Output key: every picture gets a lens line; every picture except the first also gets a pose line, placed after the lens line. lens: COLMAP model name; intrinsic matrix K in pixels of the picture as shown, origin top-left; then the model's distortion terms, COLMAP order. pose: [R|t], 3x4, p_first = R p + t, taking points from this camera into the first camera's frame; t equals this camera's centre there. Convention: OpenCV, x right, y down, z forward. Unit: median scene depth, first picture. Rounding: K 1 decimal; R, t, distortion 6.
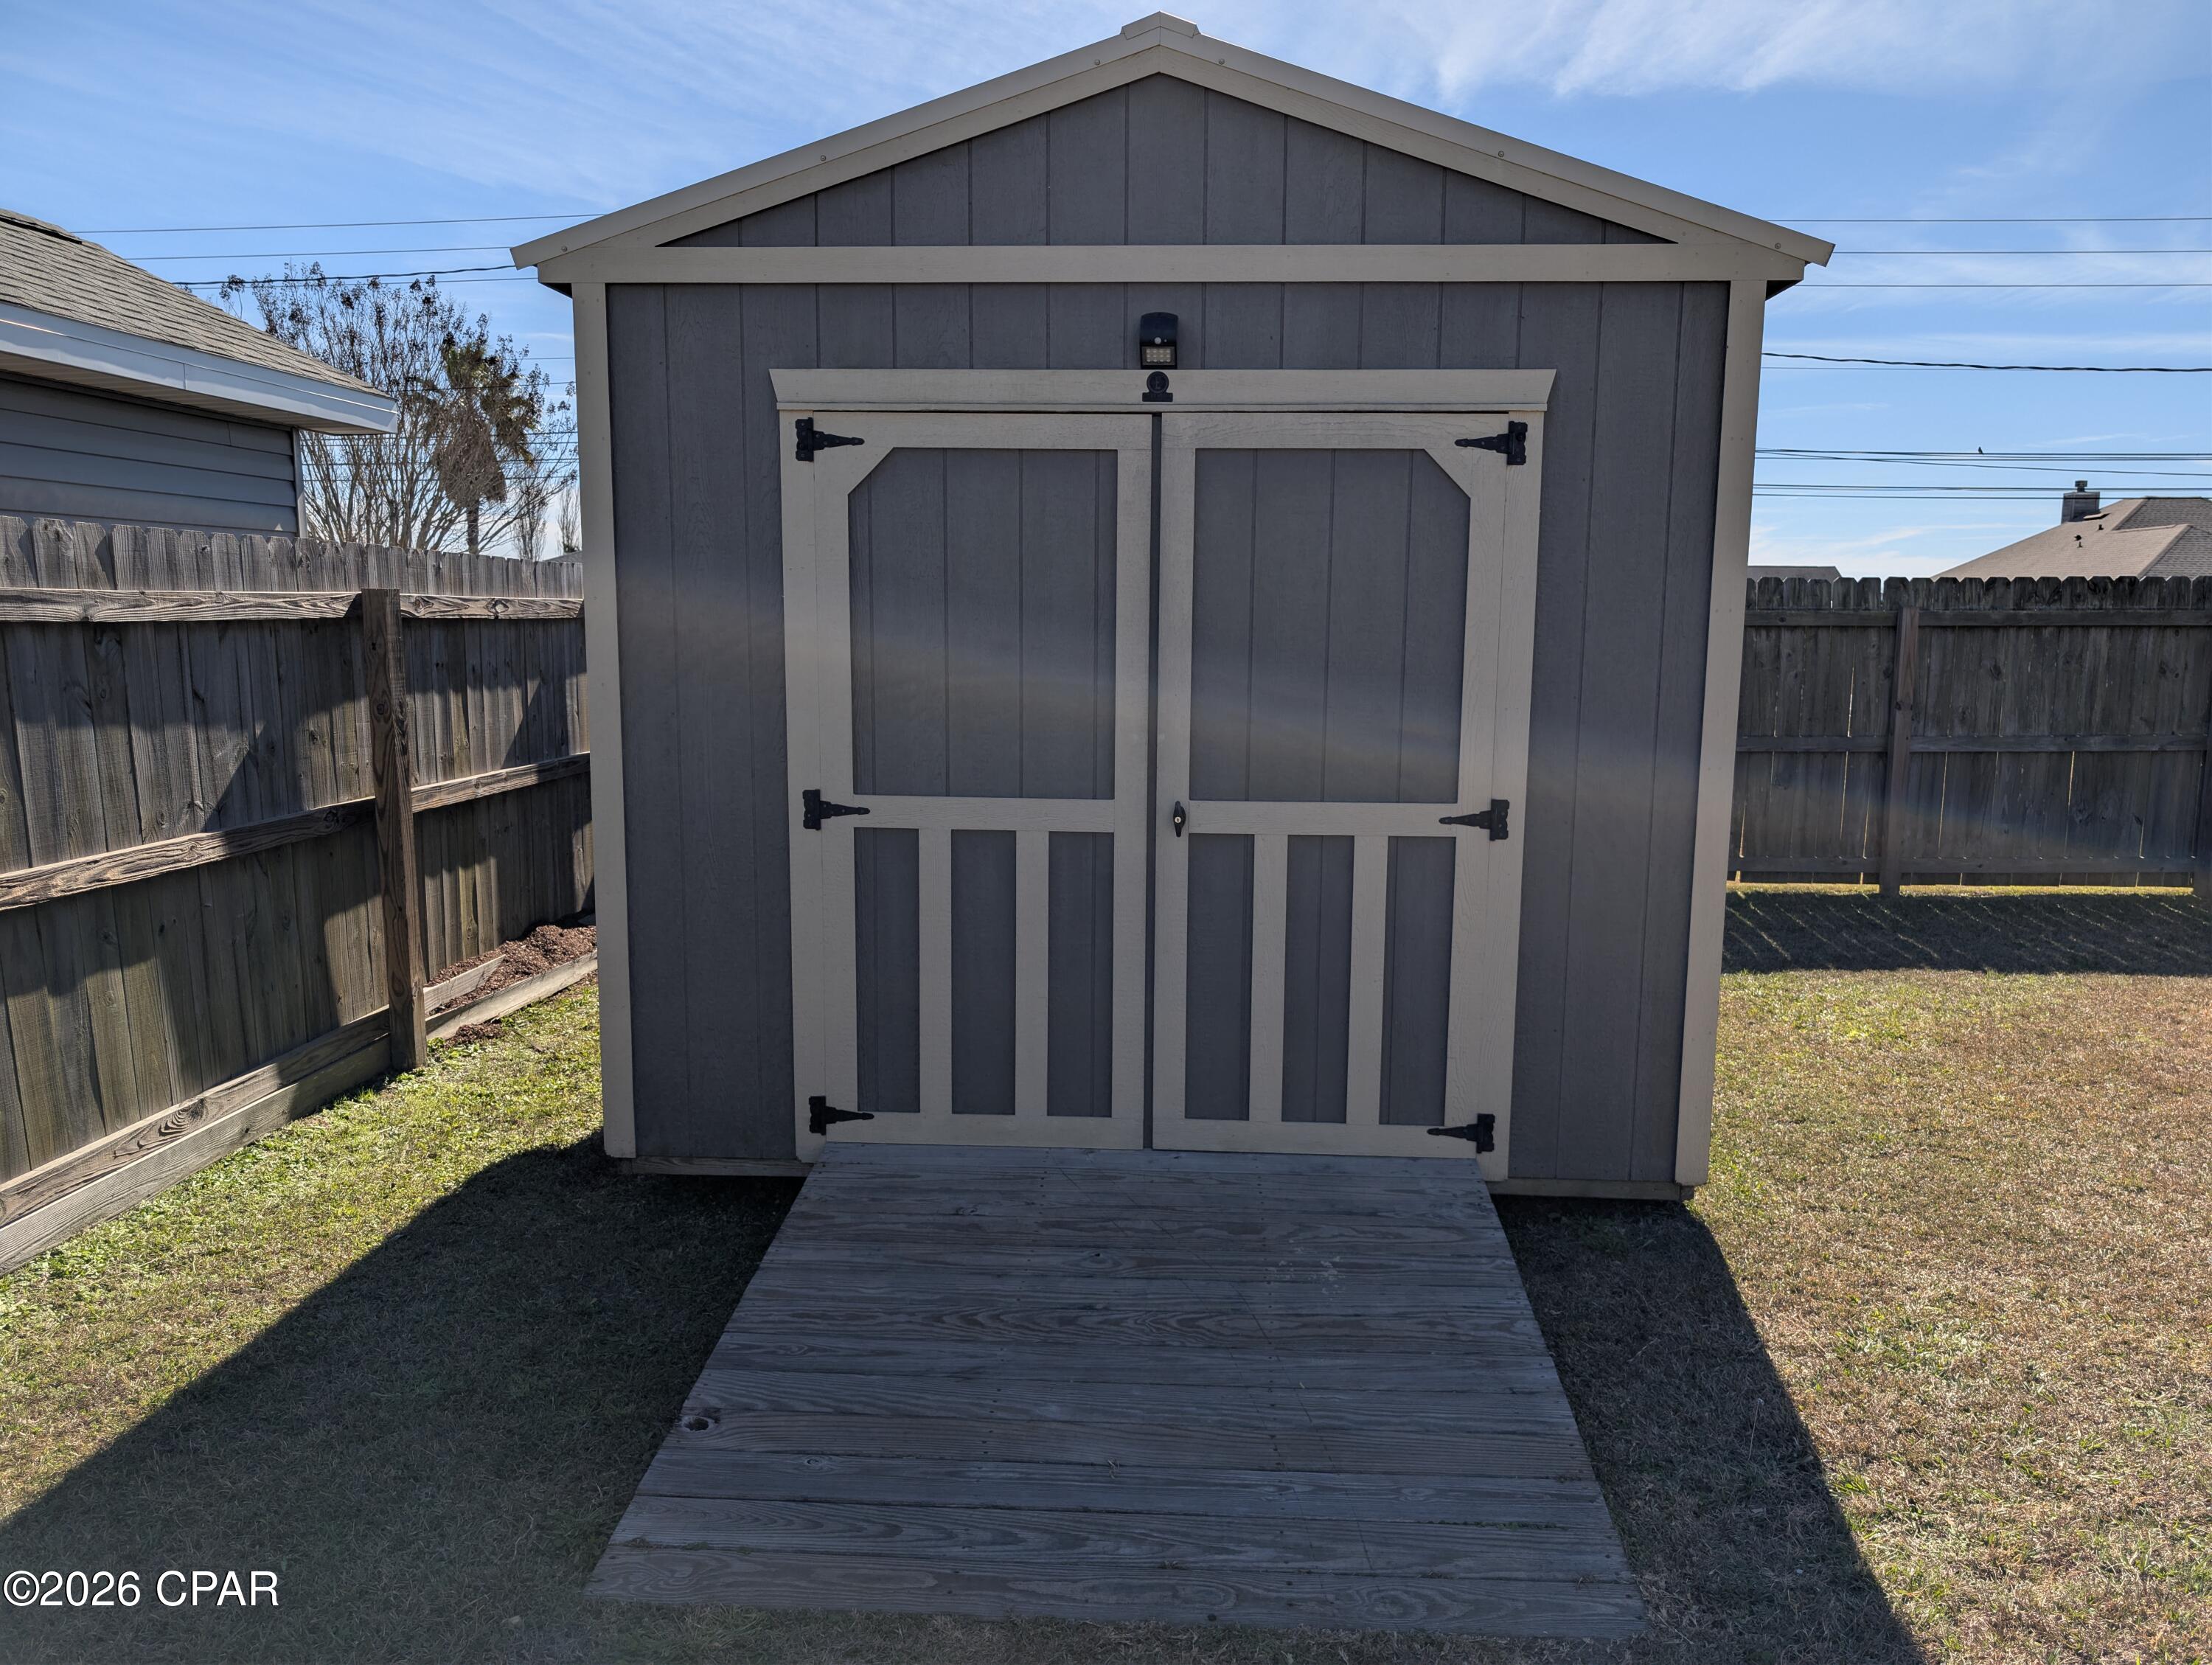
lens RADIAL K [[1610.8, 0, 1106.0], [0, 1610.8, 832.5], [0, 0, 1]] dist [0.002408, -0.004713]
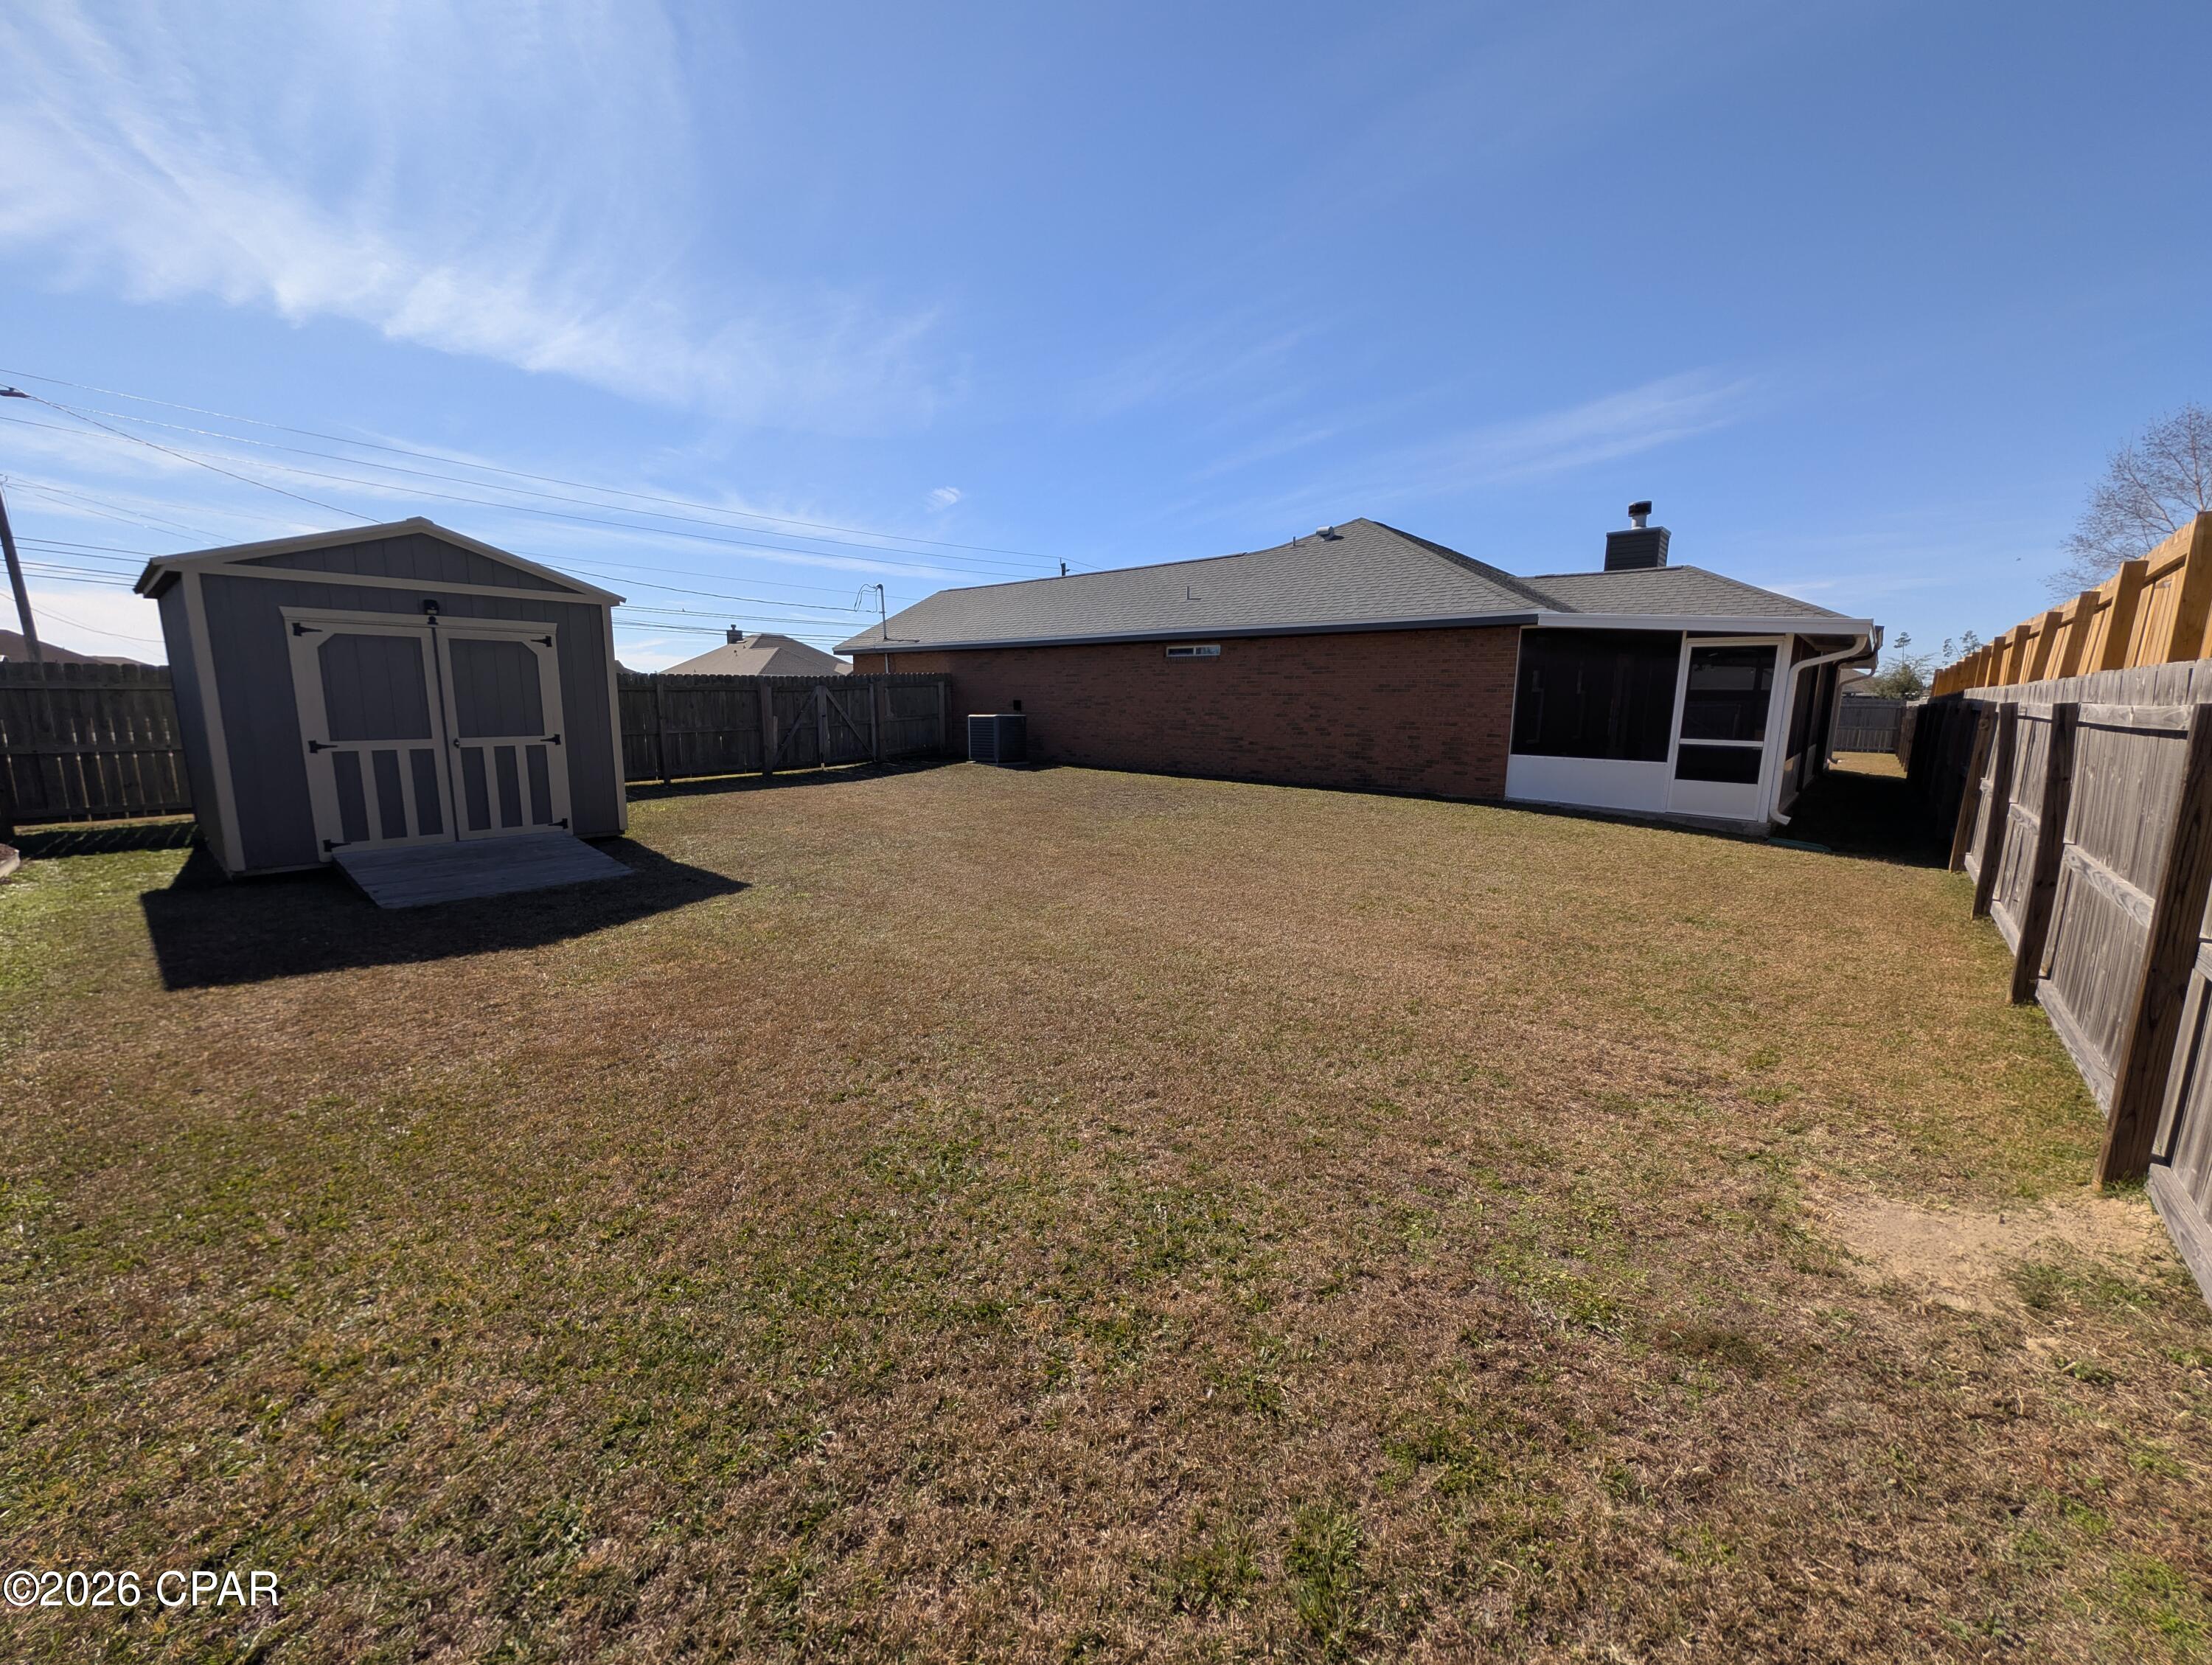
lens RADIAL K [[842.7, 0, 1106.0], [0, 842.7, 832.5], [0, 0, 1]] dist [0.000976, 0.000224]
pose [[0.592359, -0.134385, 0.794387, -0.598126], [0.106054, 0.990417, 0.088465, 0.169989], [-0.798663, 0.031845, 0.600935, -1.224825]]
